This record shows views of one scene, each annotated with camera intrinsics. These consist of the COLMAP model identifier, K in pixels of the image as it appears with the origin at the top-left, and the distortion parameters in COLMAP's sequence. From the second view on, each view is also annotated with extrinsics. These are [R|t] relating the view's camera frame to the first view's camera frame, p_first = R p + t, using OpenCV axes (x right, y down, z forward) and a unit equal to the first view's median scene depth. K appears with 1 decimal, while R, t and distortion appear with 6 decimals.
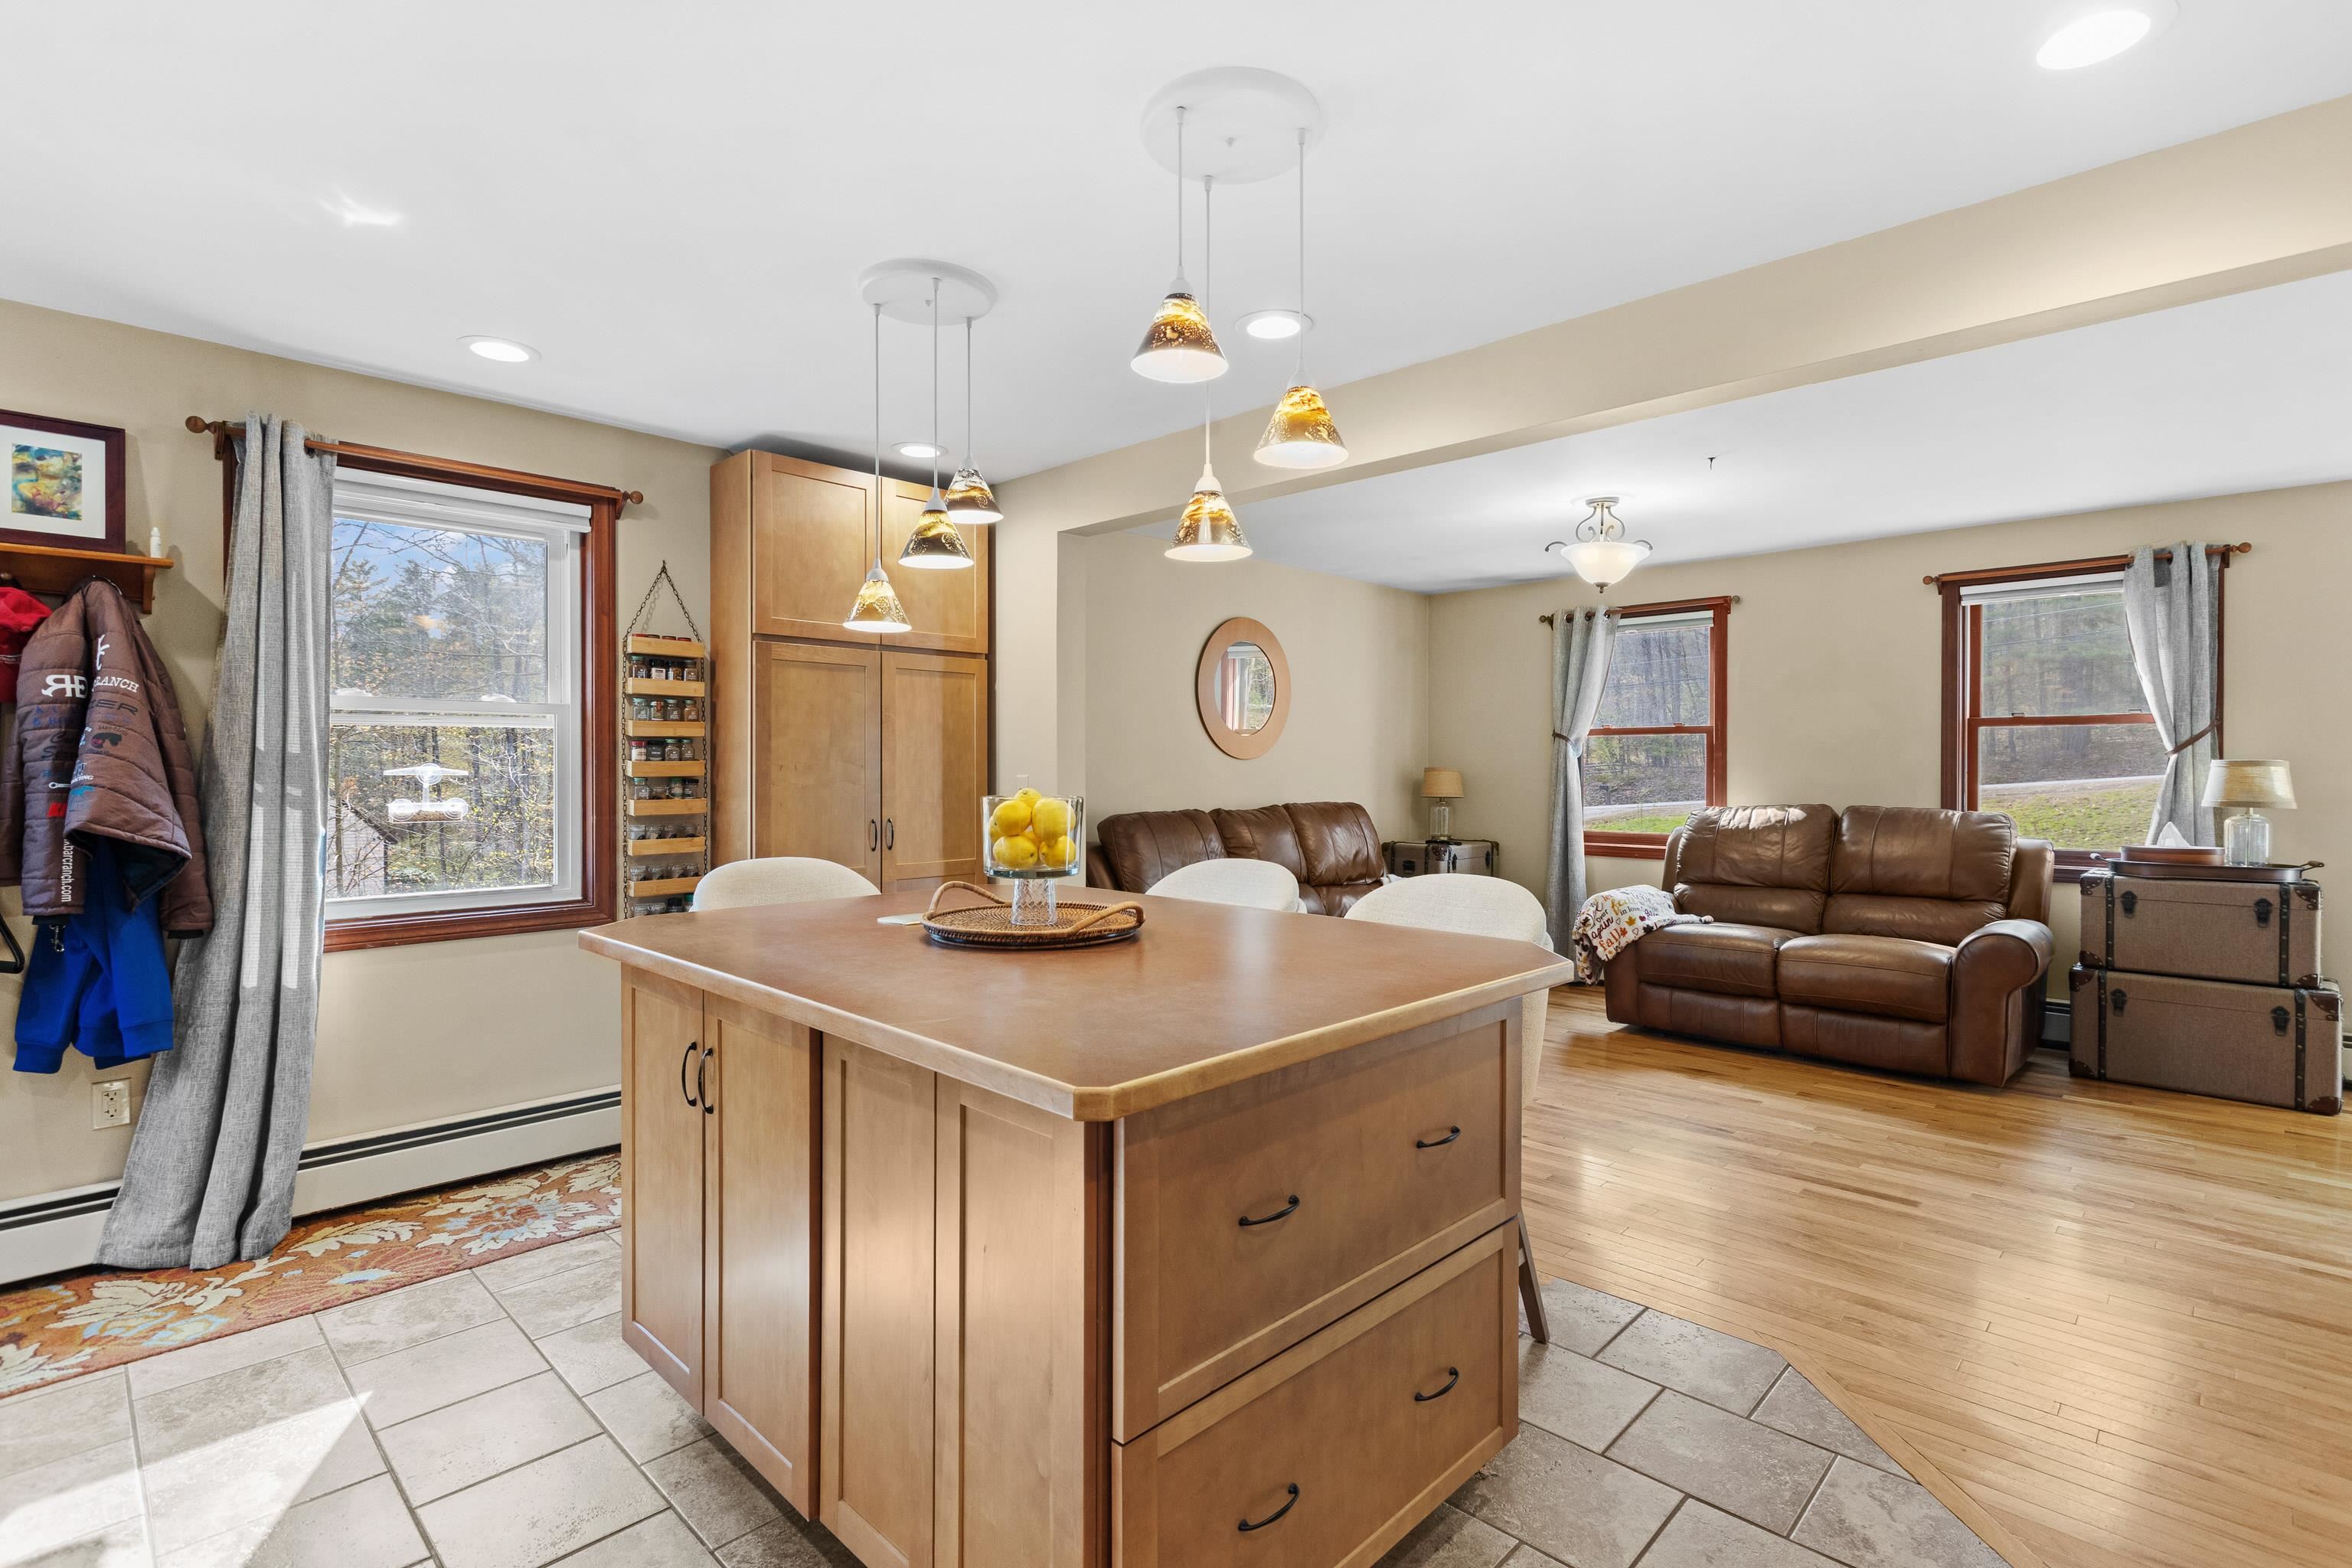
lens RADIAL K [[1085.9, 0, 1183.3], [0, 1085.9, 772.9], [0, 0, 1]] dist [-0.002061, -0.000808]
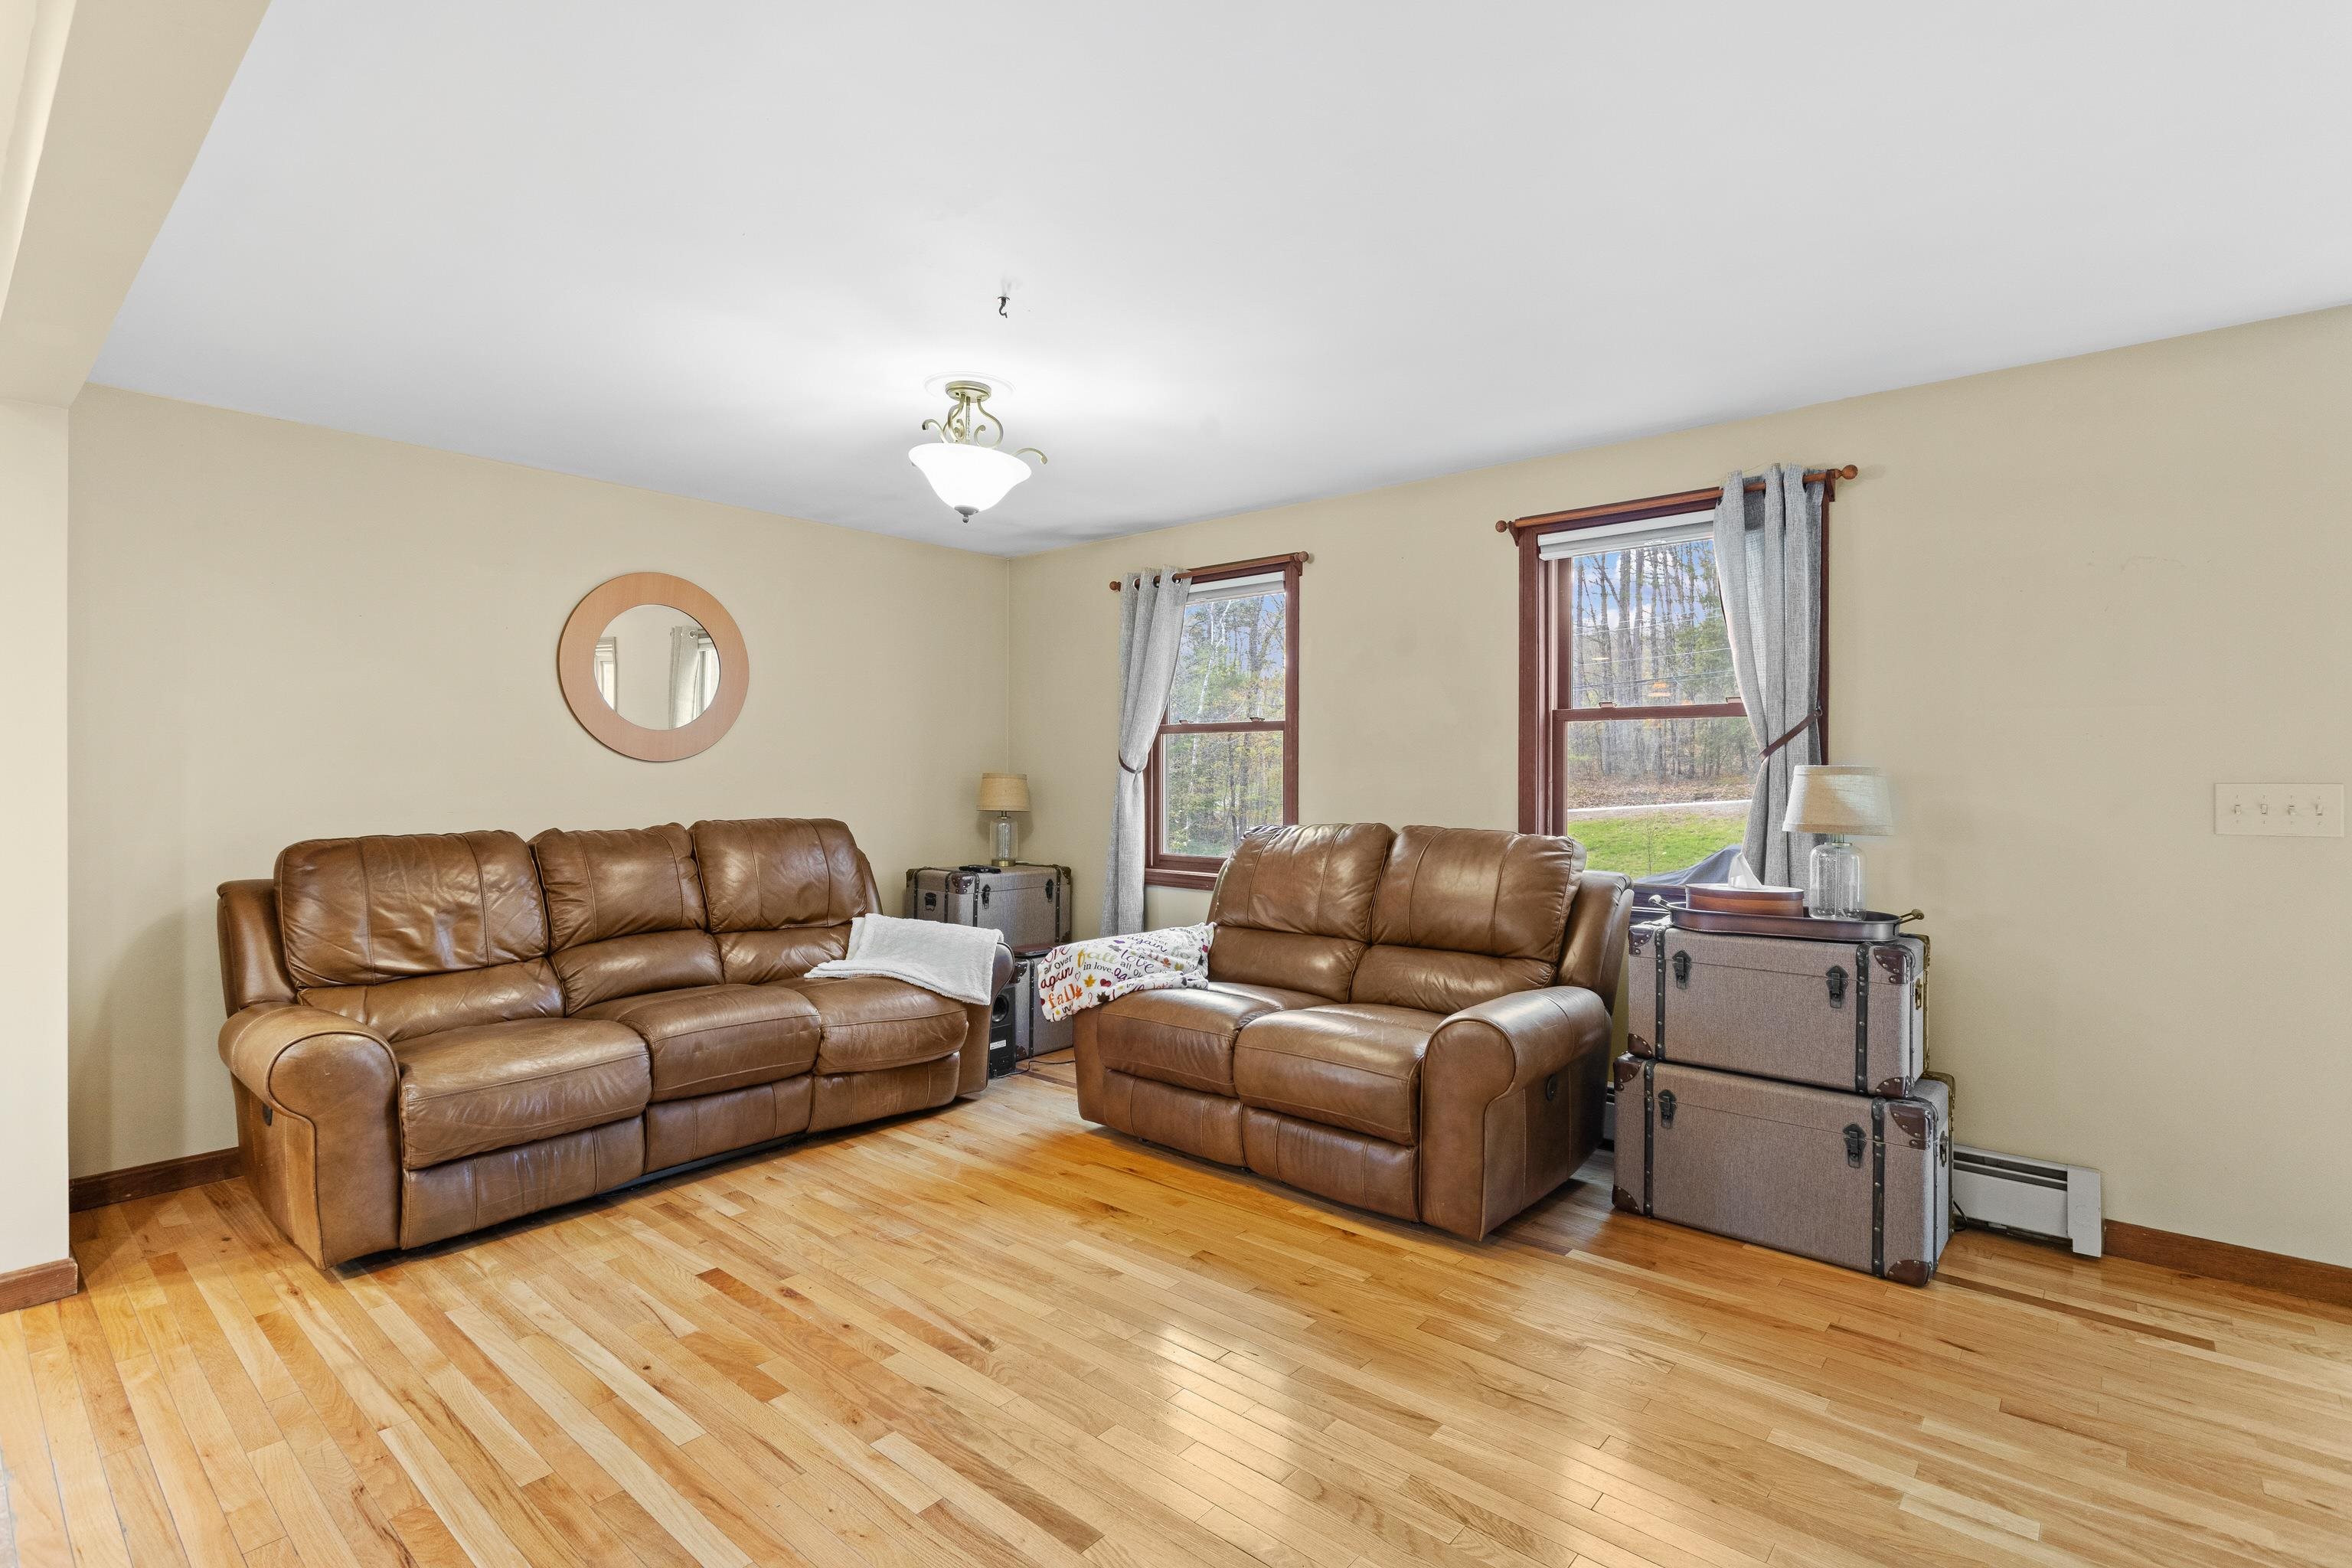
lens RADIAL K [[1101.9, 0, 1177.2], [0, 1101.9, 770.7], [0, 0, 1]] dist [0.002155, 0.000250]
pose [[0.998020, 0.003614, 0.062792, 0.470998], [-0.003204, 0.999973, -0.006622, -0.002435], [-0.062814, 0.006408, 0.998005, 0.284932]]
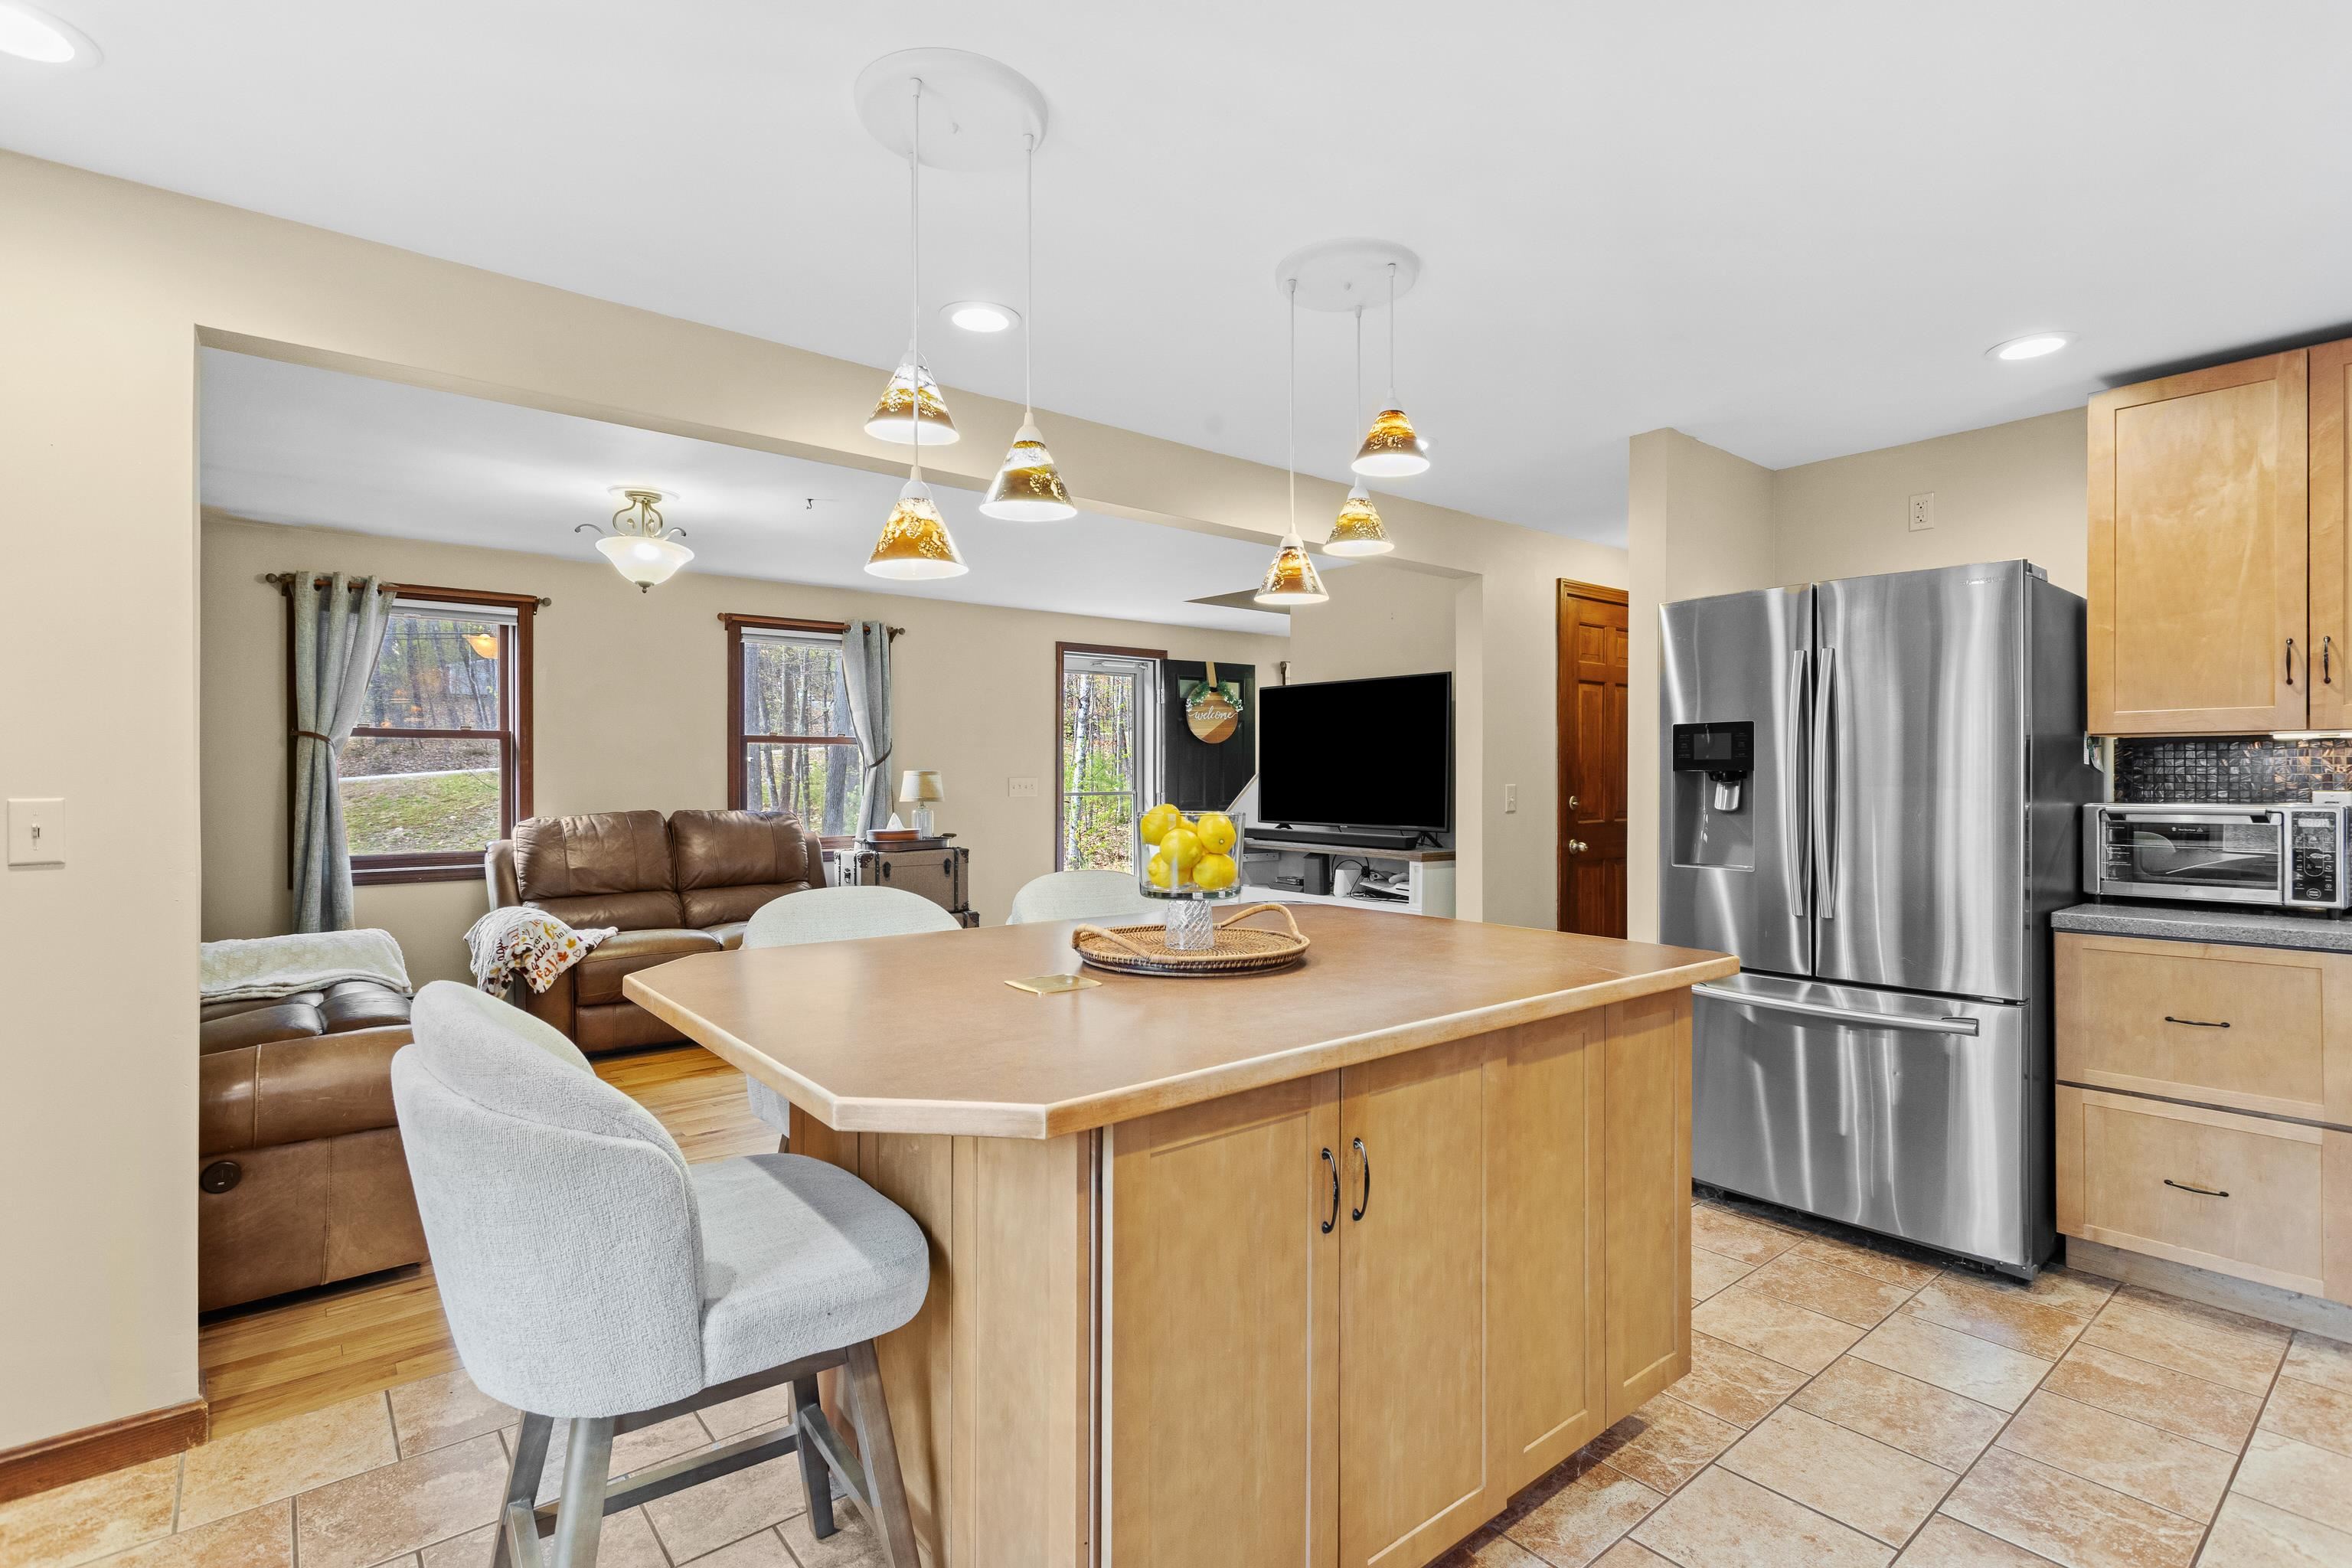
lens RADIAL K [[1128.1, 0, 1176.0], [0, 1128.1, 784.0], [0, 0, 1]] dist [0.001924, 0.000188]
pose [[0.112224, -0.007377, 0.993656, -0.536585], [0.007785, 0.999948, 0.006545, -0.000685], [-0.993652, 0.007001, 0.112276, 0.426689]]
